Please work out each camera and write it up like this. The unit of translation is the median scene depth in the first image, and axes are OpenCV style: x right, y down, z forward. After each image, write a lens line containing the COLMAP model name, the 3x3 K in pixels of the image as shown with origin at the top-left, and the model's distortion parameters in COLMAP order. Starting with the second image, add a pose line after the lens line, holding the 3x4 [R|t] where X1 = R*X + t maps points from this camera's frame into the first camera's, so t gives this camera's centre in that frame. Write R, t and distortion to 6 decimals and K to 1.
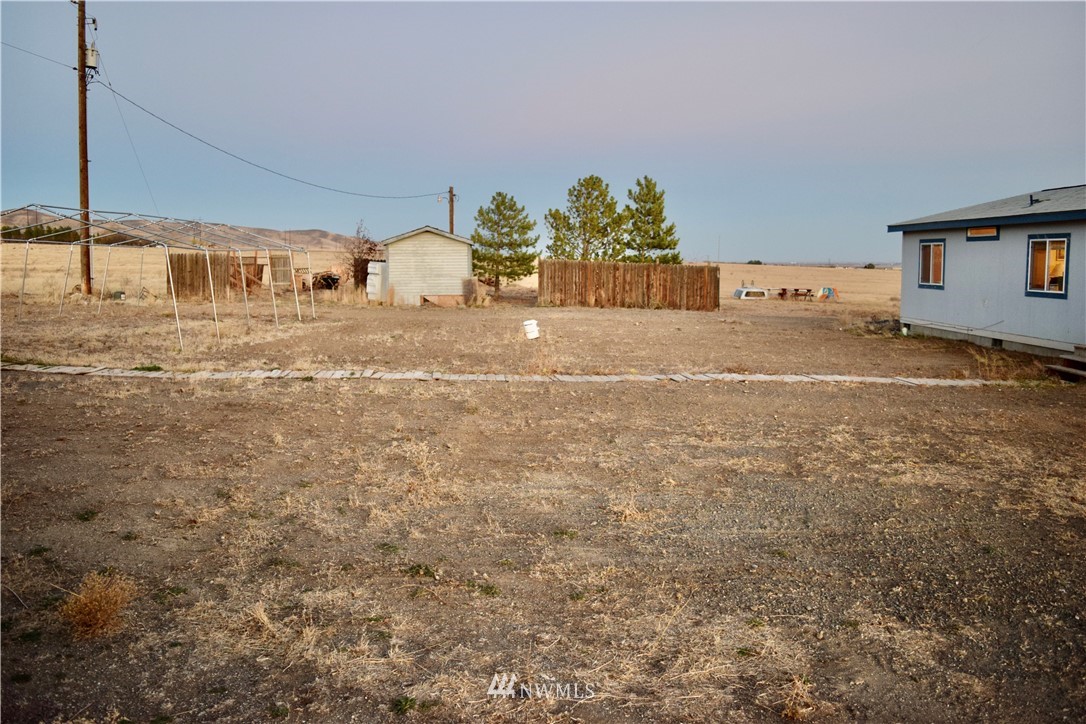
lens RADIAL K [[871.0, 0, 521.6], [0, 871.0, 347.5], [0, 0, 1]] dist [-0.088255, 0.001930]
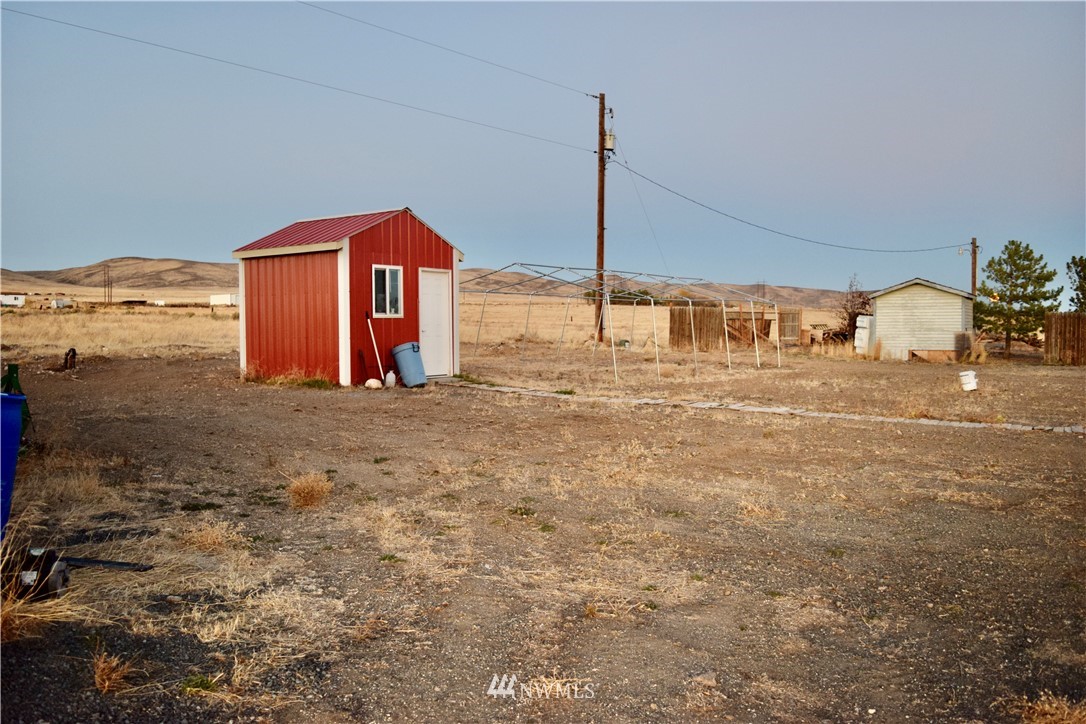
lens RADIAL K [[871.0, 0, 521.6], [0, 871.0, 347.5], [0, 0, 1]] dist [-0.088255, 0.001930]
pose [[0.795338, 0.015771, -0.605962, 0.117392], [-0.059906, 0.996813, -0.052684, 0.013224], [0.603199, 0.078202, 0.793747, -0.012821]]
